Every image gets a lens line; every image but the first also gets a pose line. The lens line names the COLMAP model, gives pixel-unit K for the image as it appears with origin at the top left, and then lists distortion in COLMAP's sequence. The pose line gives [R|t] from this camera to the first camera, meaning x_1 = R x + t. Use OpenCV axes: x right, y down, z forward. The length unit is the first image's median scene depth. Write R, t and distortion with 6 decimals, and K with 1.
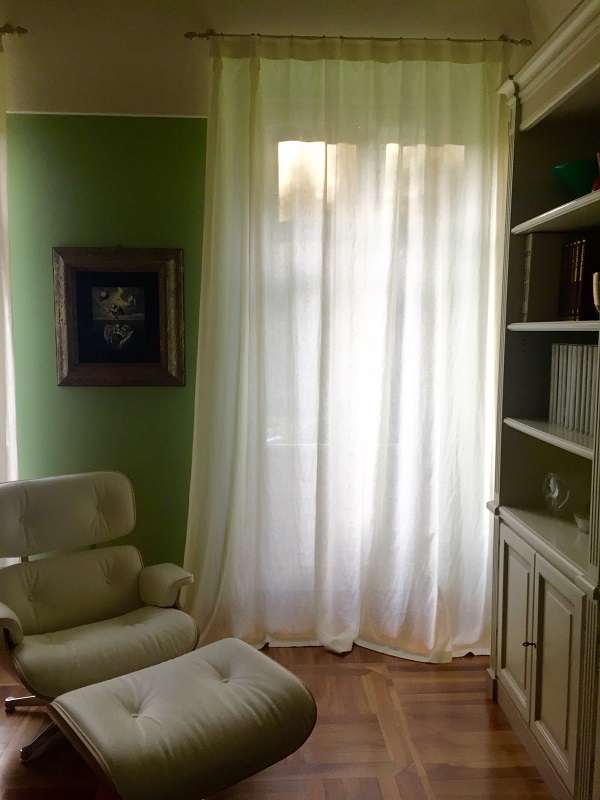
lens RADIAL K [[671.0, 0, 300.0], [0, 671.0, 400.0], [0, 0, 1]] dist [0.059331, -0.067576]
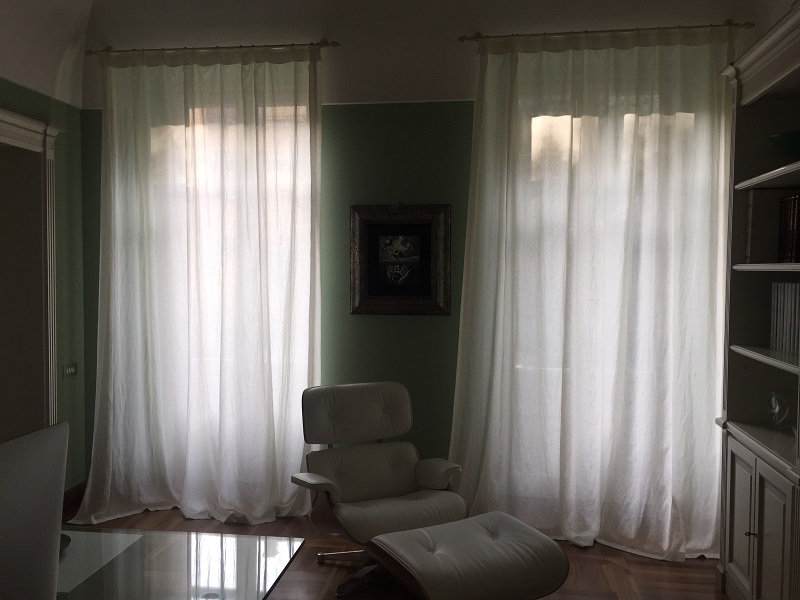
lens RADIAL K [[671.0, 0, 400.0], [0, 671.0, 300.0], [0, 0, 1]] dist [0.059331, -0.067576]
pose [[0.981930, 0.007928, -0.189079, -0.032684], [-0.018236, 0.998436, -0.052842, 0.018820], [0.188364, 0.055336, 0.980539, -0.229170]]
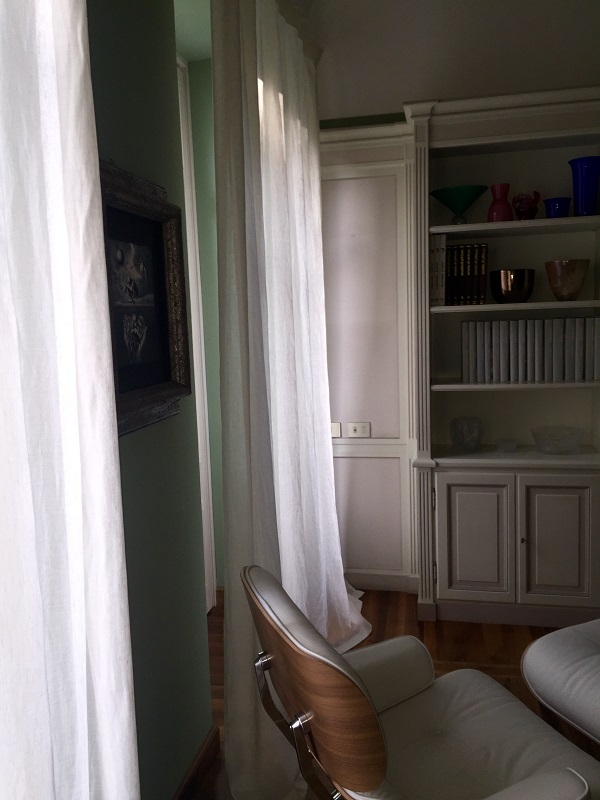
lens RADIAL K [[671.0, 0, 300.0], [0, 671.0, 400.0], [0, 0, 1]] dist [0.059331, -0.067576]
pose [[0.259773, -0.132681, 0.956511, -0.791645], [0.130694, 0.986233, 0.101309, -0.087836], [-0.956785, 0.098692, 0.273538, 0.782154]]
